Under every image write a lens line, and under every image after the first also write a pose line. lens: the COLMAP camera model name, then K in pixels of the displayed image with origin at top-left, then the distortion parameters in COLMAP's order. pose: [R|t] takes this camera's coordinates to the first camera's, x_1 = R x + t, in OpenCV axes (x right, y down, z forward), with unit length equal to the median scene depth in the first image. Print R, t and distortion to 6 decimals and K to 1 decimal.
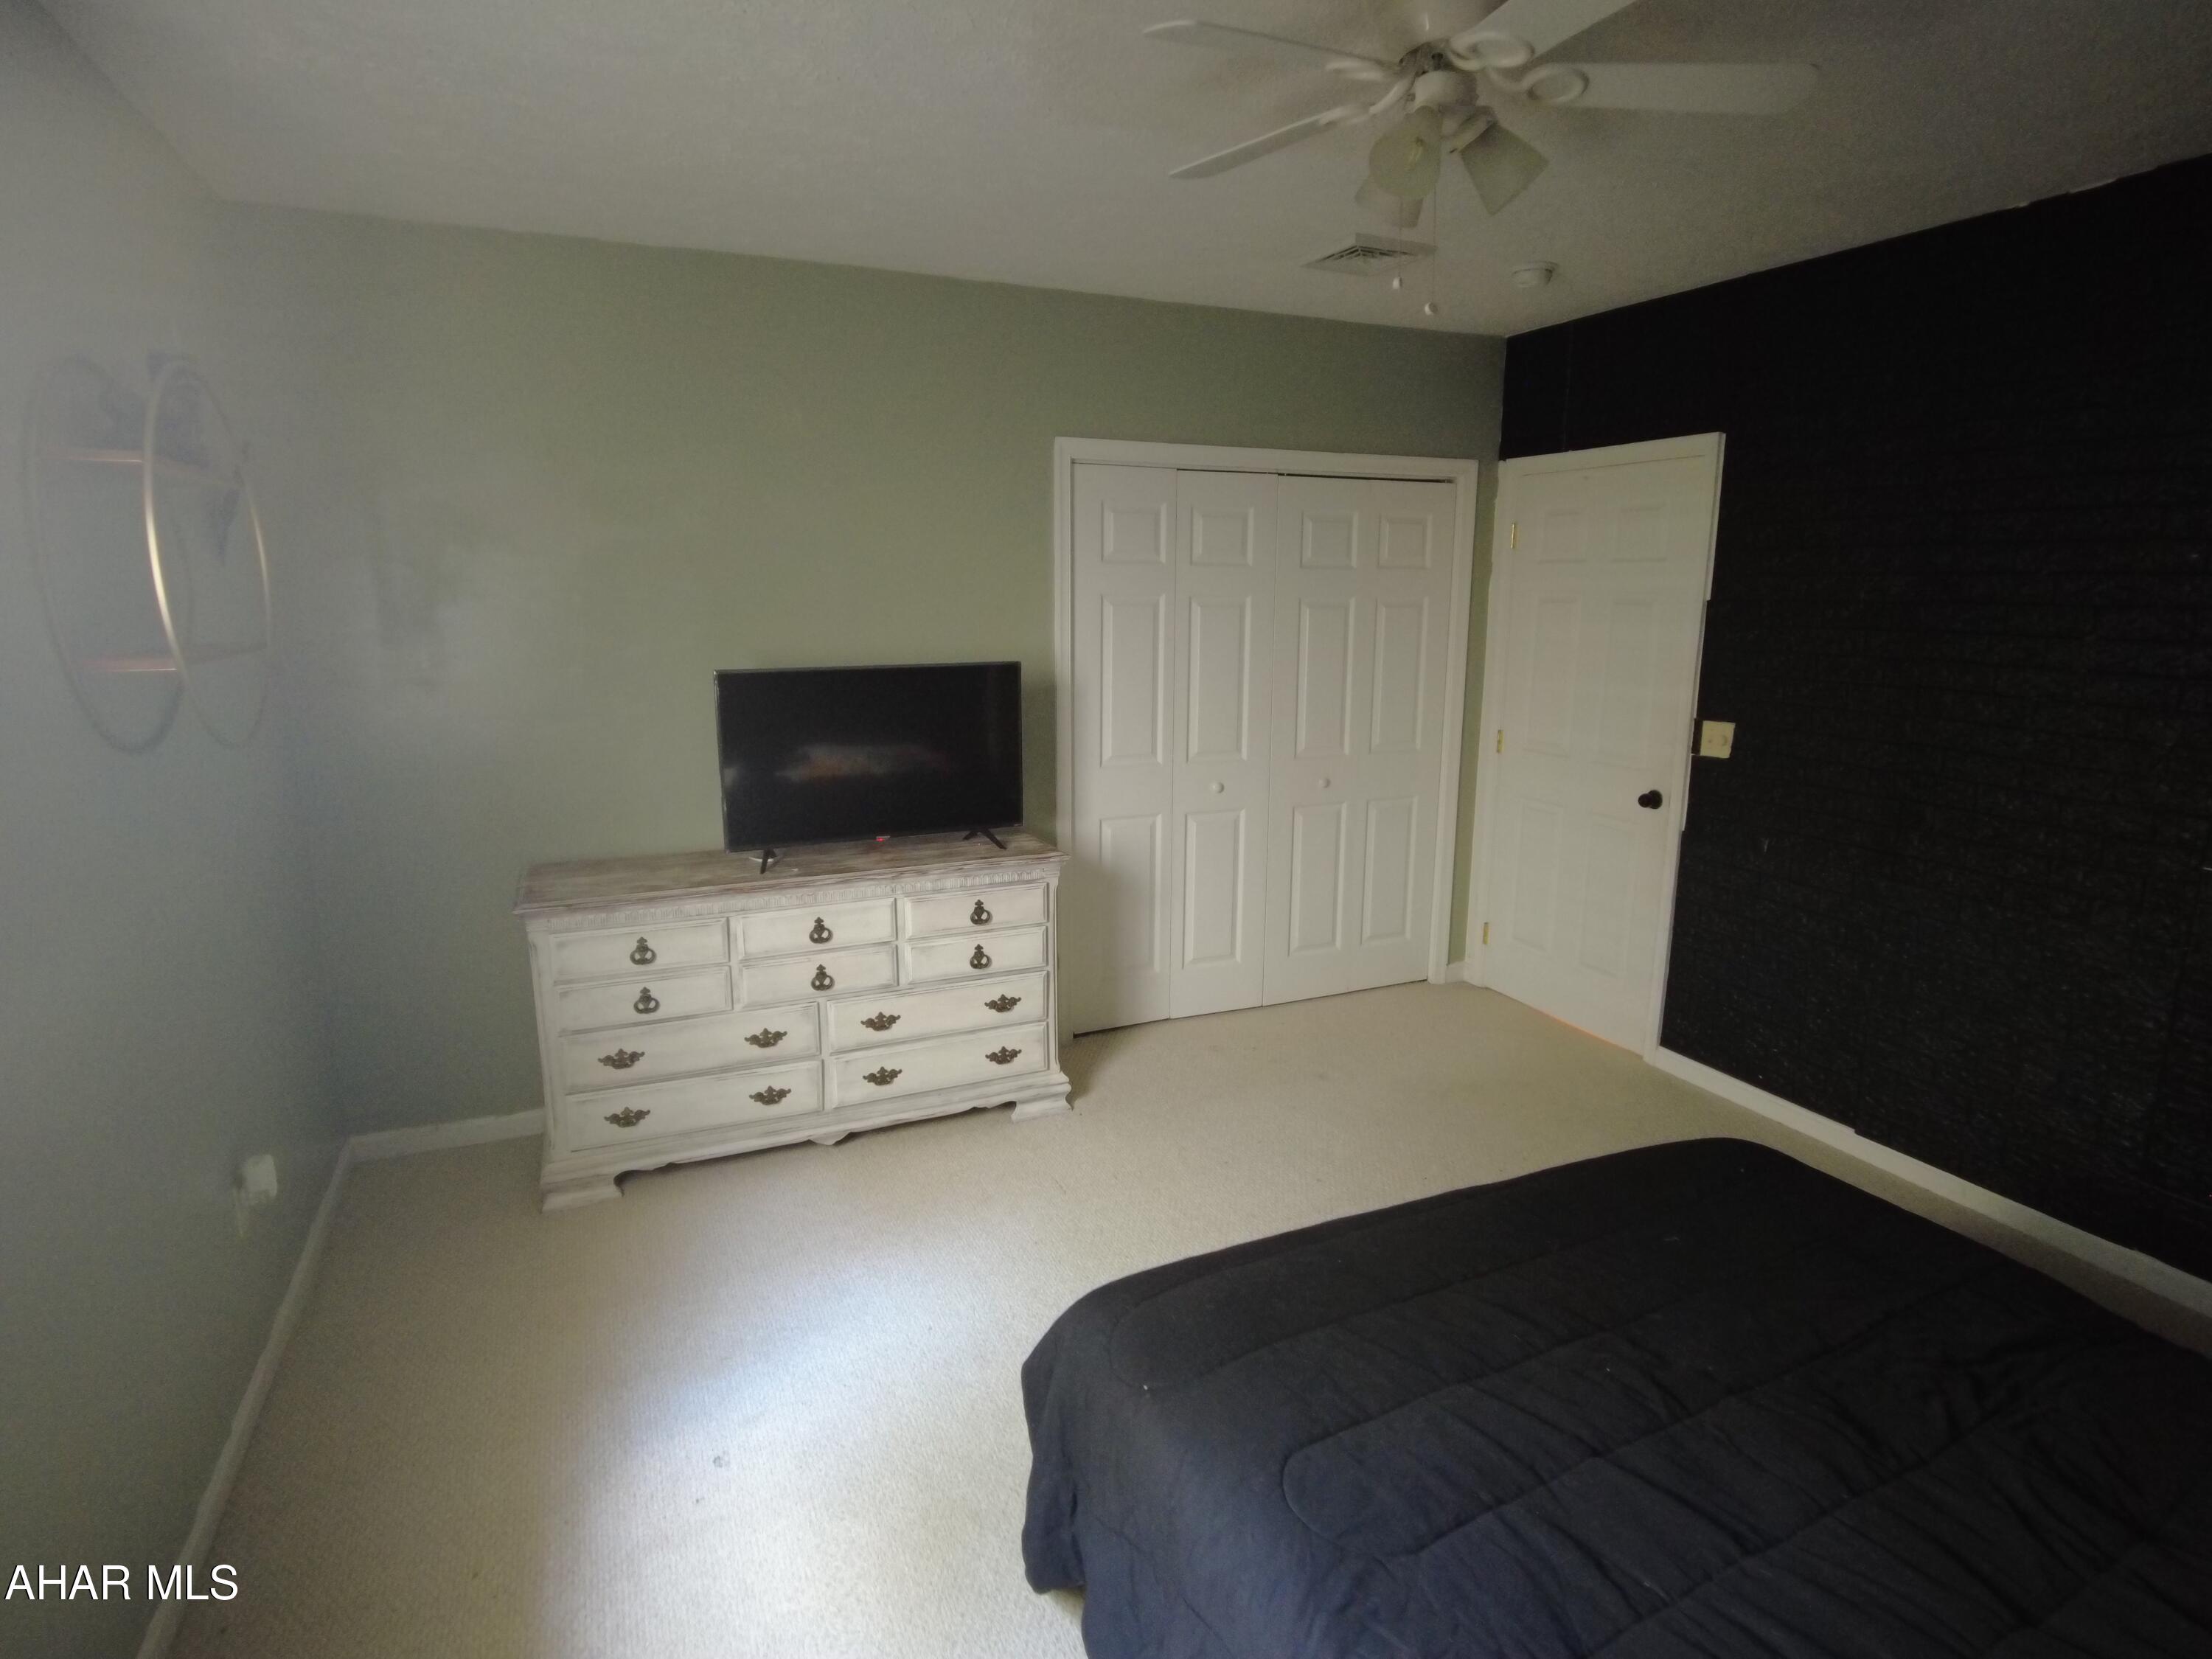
lens RADIAL K [[1169.5, 0, 1100.7], [0, 1169.5, 838.5], [0, 0, 1]] dist [0.000757, -0.004452]
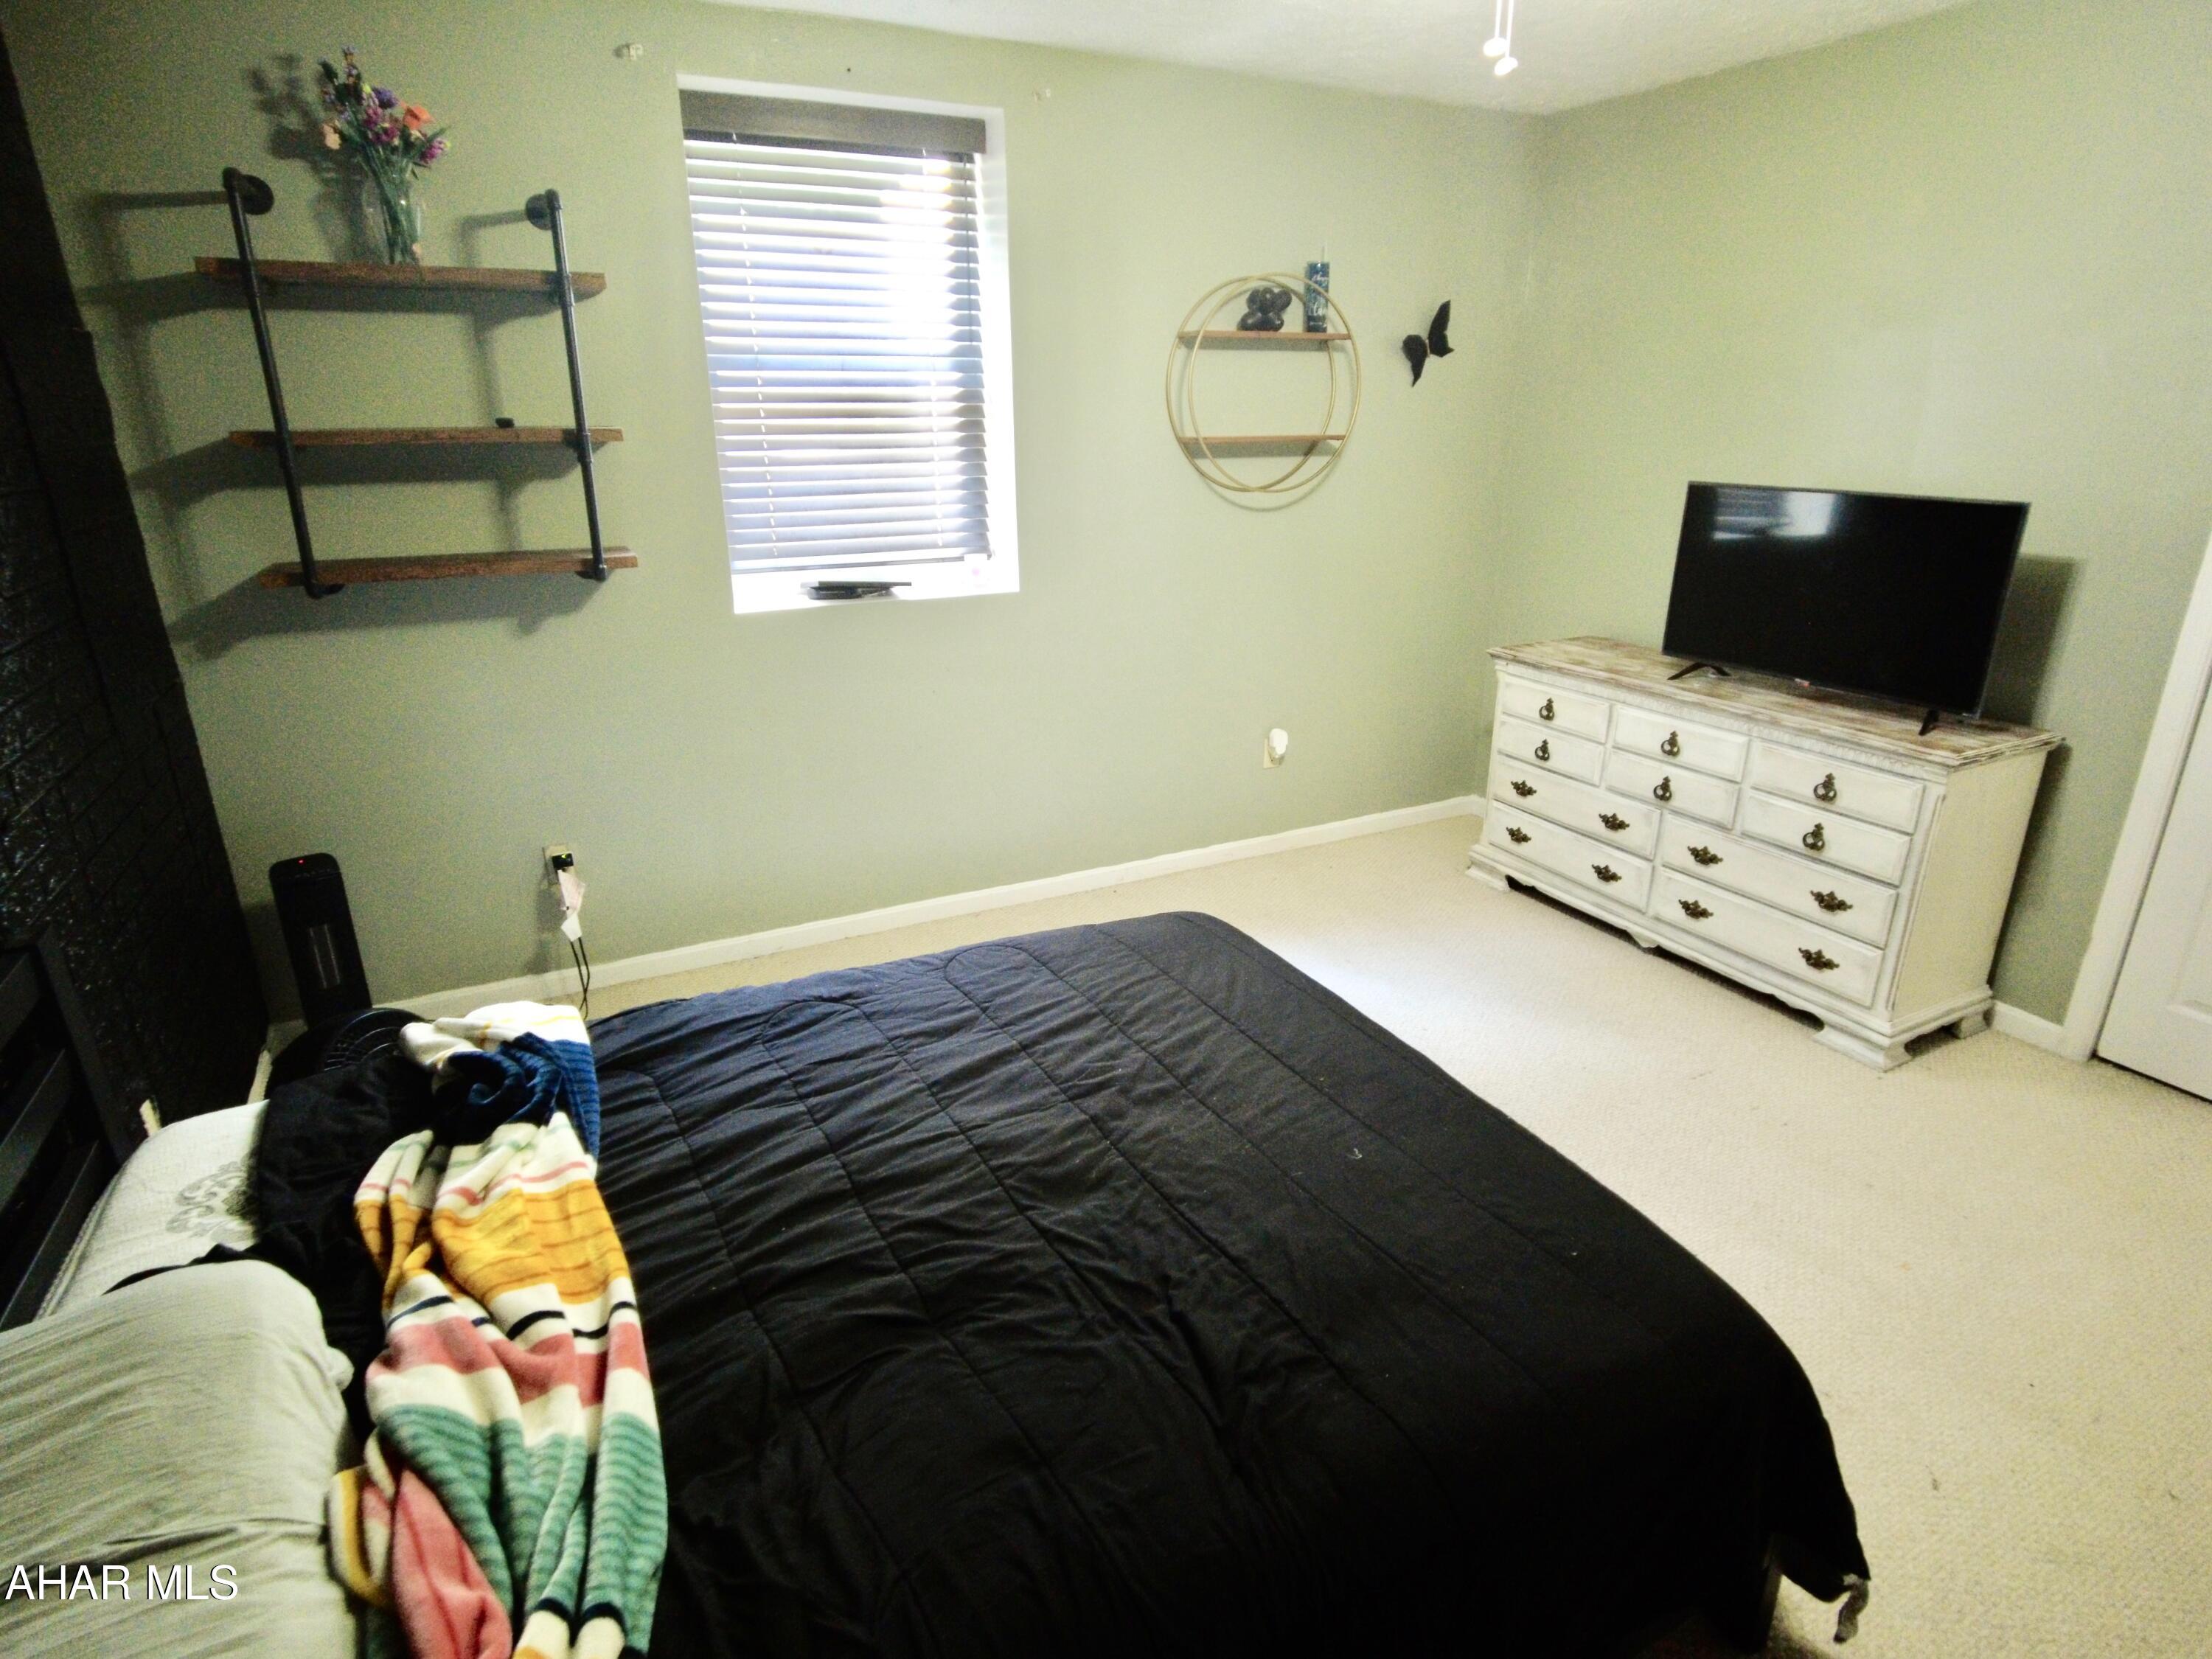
lens RADIAL K [[1169.5, 0, 1097.8], [0, 1169.5, 831.8], [0, 0, 1]] dist [0.000757, -0.004452]
pose [[0.033544, 0.330086, -0.943355, 0.733395], [-0.219475, 0.923279, 0.315257, -0.063989], [0.975041, 0.196468, 0.103416, 0.387381]]
